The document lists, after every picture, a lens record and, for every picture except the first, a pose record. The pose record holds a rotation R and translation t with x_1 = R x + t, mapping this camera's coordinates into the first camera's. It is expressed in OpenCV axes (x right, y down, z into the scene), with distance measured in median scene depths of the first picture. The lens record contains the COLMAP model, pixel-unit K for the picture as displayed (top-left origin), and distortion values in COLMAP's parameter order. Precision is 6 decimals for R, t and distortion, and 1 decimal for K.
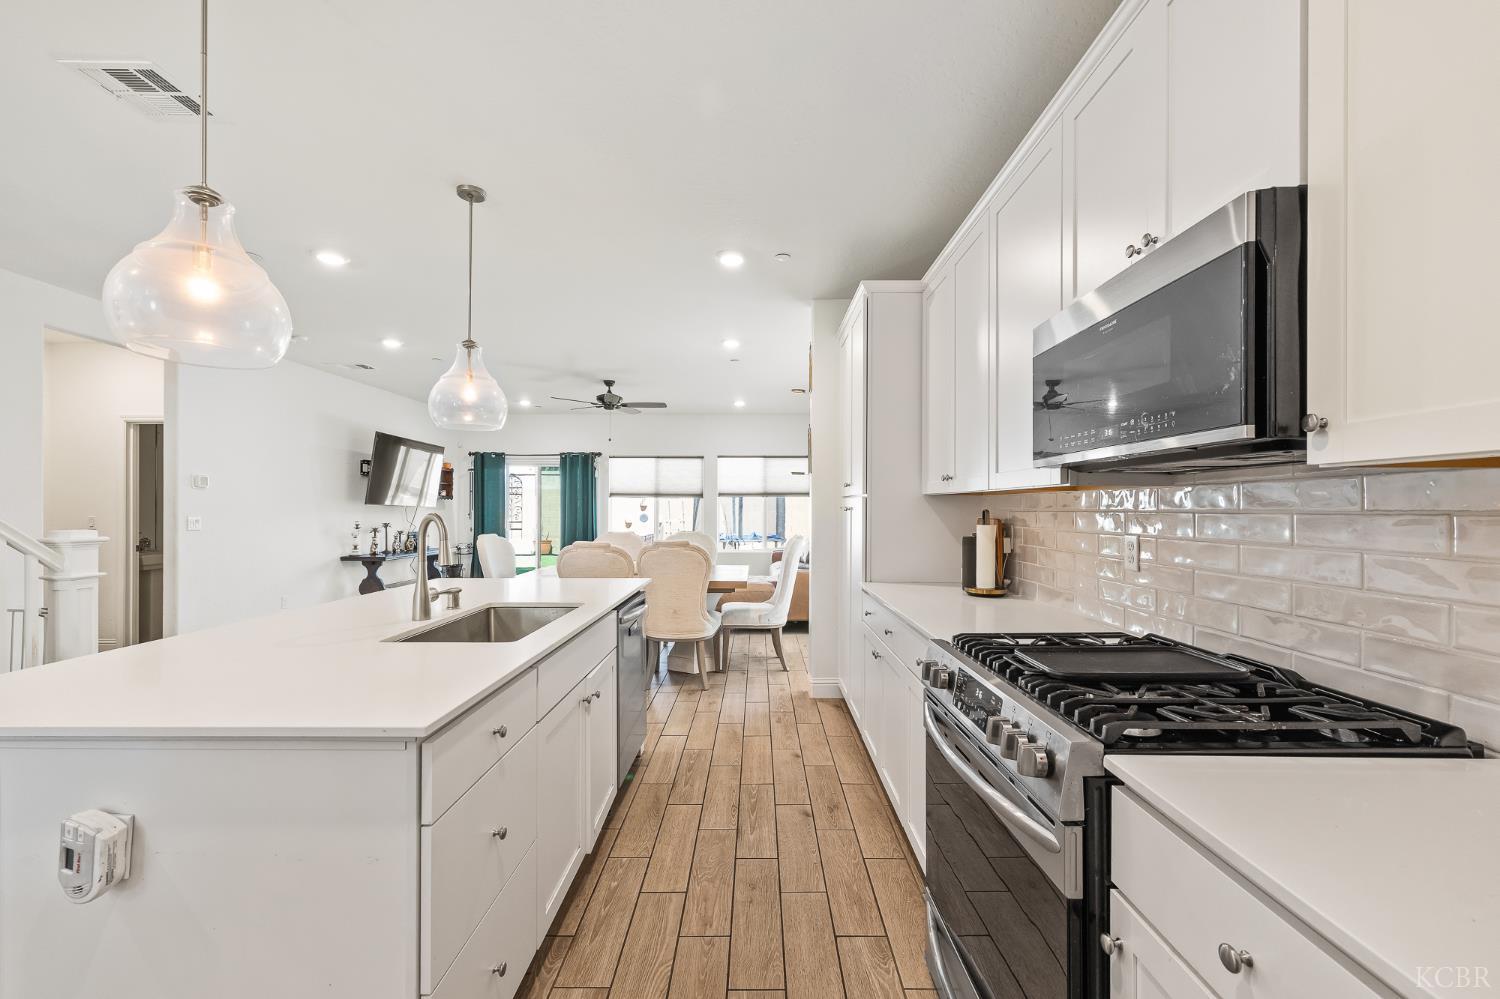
lens RADIAL K [[604.9, 0, 753.8], [0, 604.9, 506.5], [0, 0, 1]] dist [-0.001056, 0.000488]
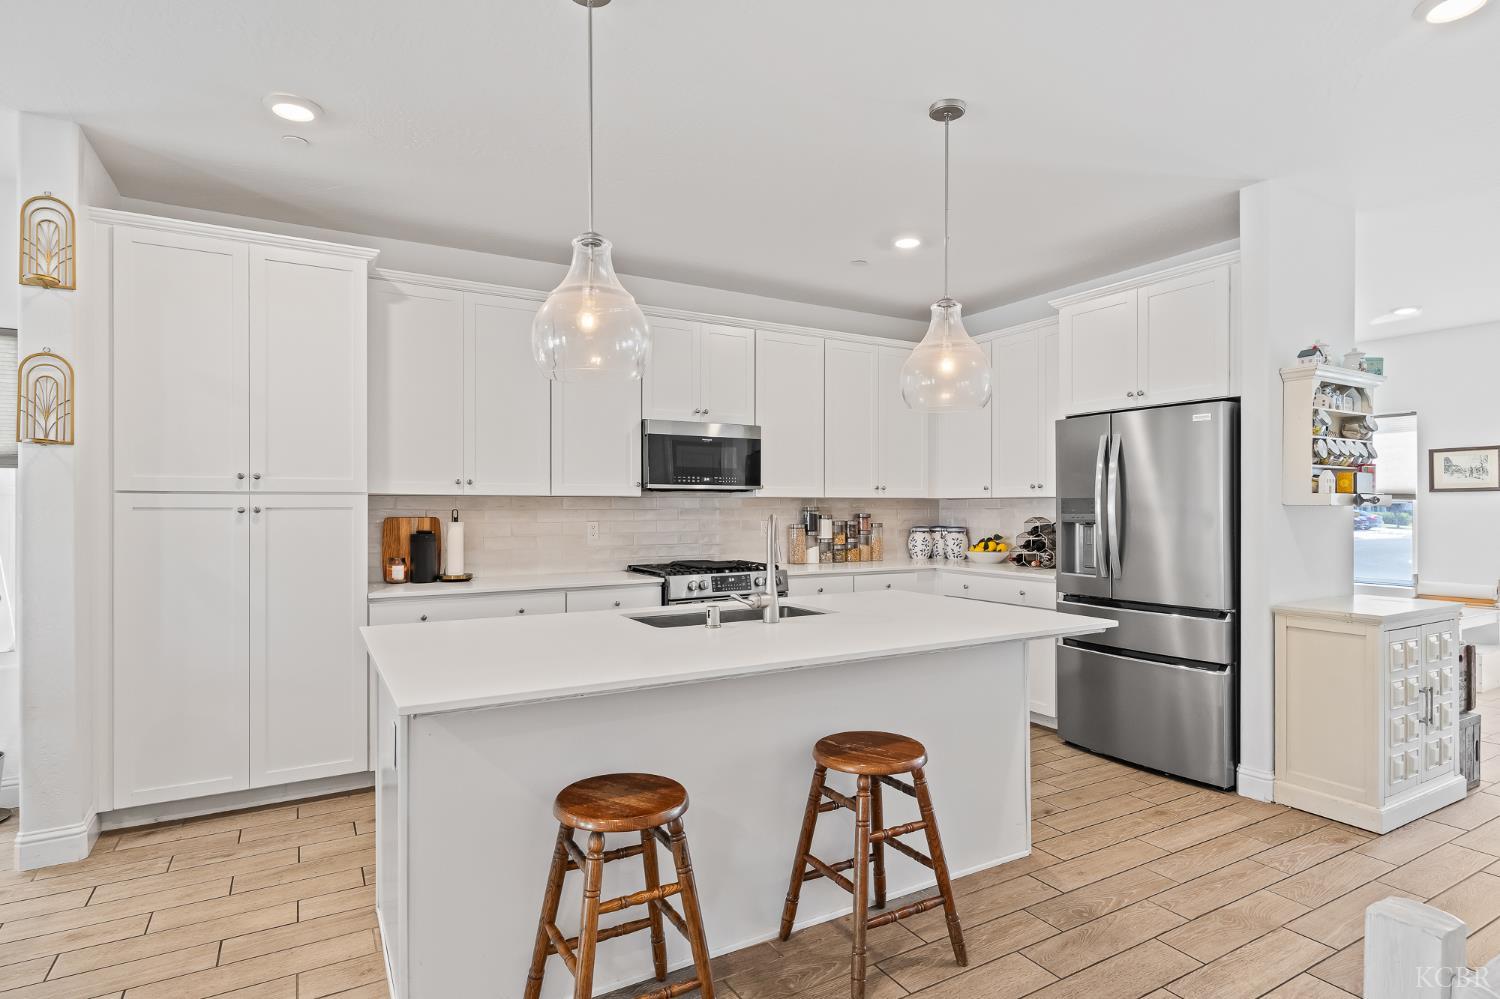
lens RADIAL K [[786.8, 0, 750.0], [0, 786.8, 499.5], [0, 0, 1]] dist [0.016320, -0.000179]
pose [[-0.509867, 0.008064, 0.860216, -0.370452], [-0.000395, 0.999954, -0.009609, -0.000626], [-0.860253, -0.005239, -0.509840, 0.376923]]
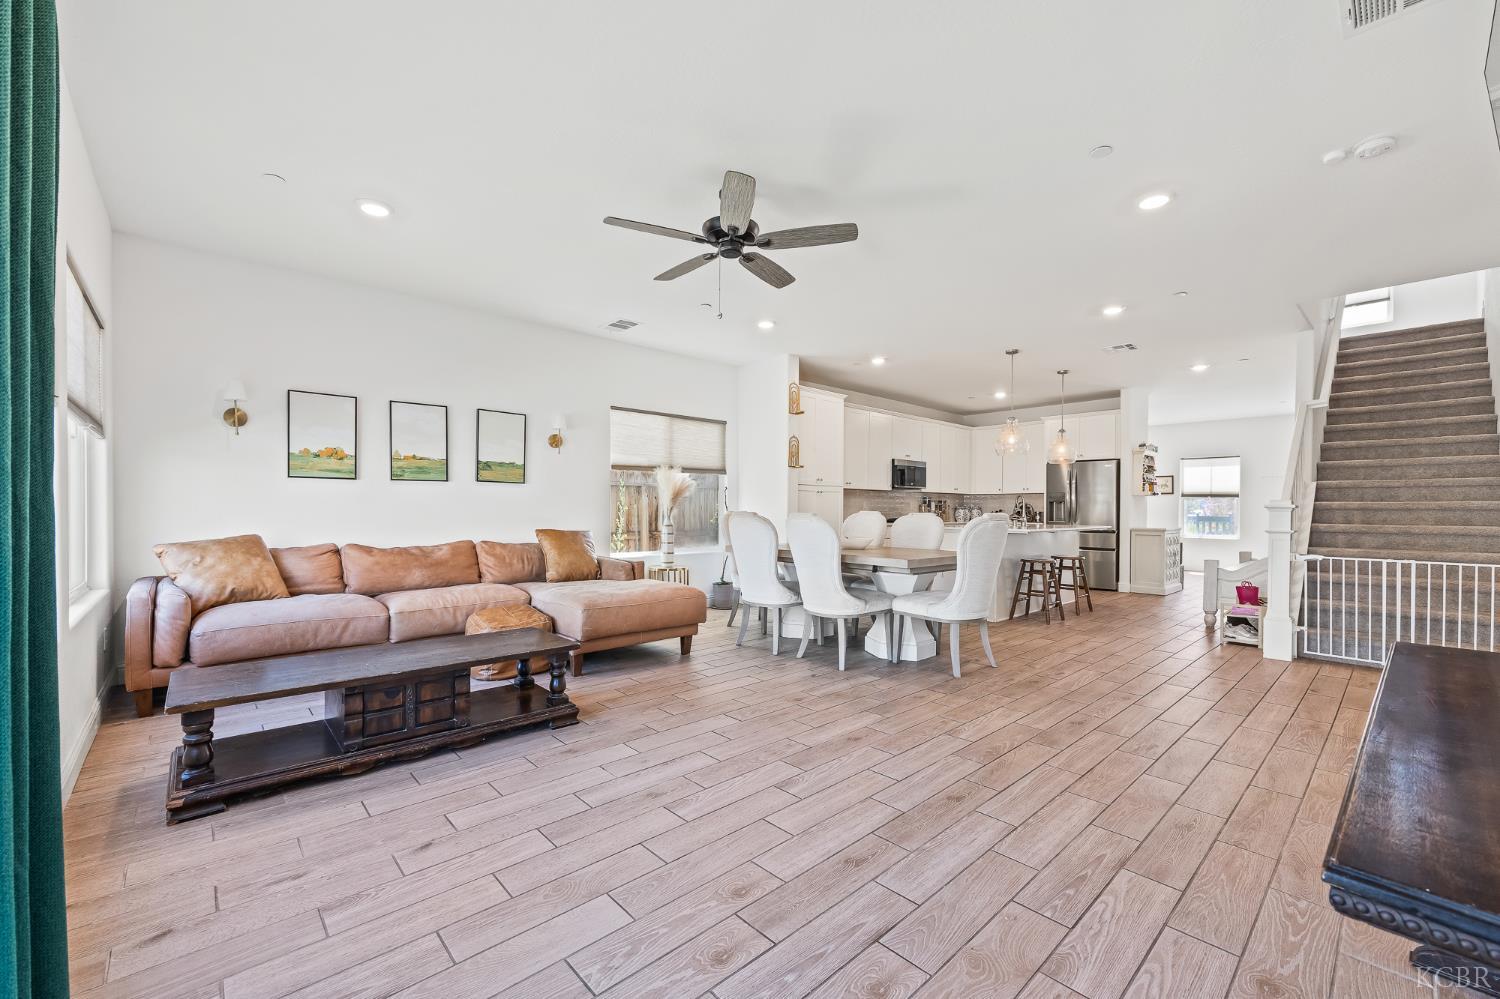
lens RADIAL K [[609.7, 0, 755.4], [0, 609.7, 506.5], [0, 0, 1]] dist [-0.001328, 0.000107]
pose [[-0.682955, -0.001886, 0.730458, -0.446295], [-0.008450, 0.999950, -0.005320, 0.024378], [-0.730411, -0.009806, -0.682937, 0.975001]]
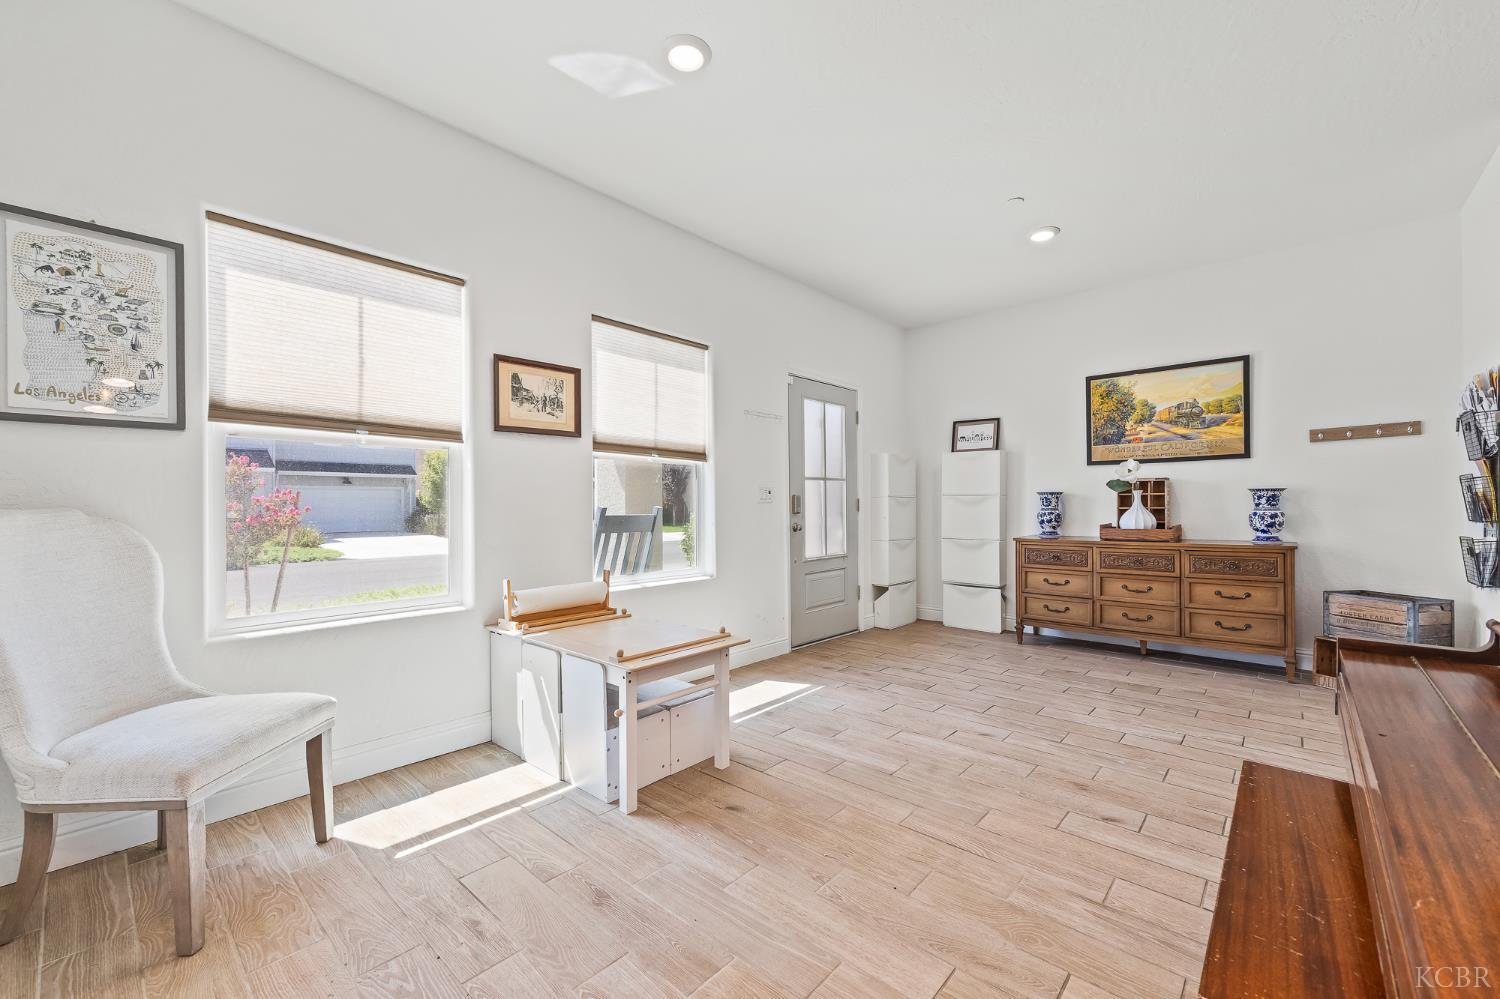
lens RADIAL K [[604.9, 0, 753.8], [0, 604.9, 506.5], [0, 0, 1]] dist [-0.001056, 0.000488]
pose [[-0.660148, 0.001150, -0.751134, 0.071030], [0.000499, 0.999999, 0.001092, 0.023915], [0.751135, 0.000346, -0.660148, -0.202321]]
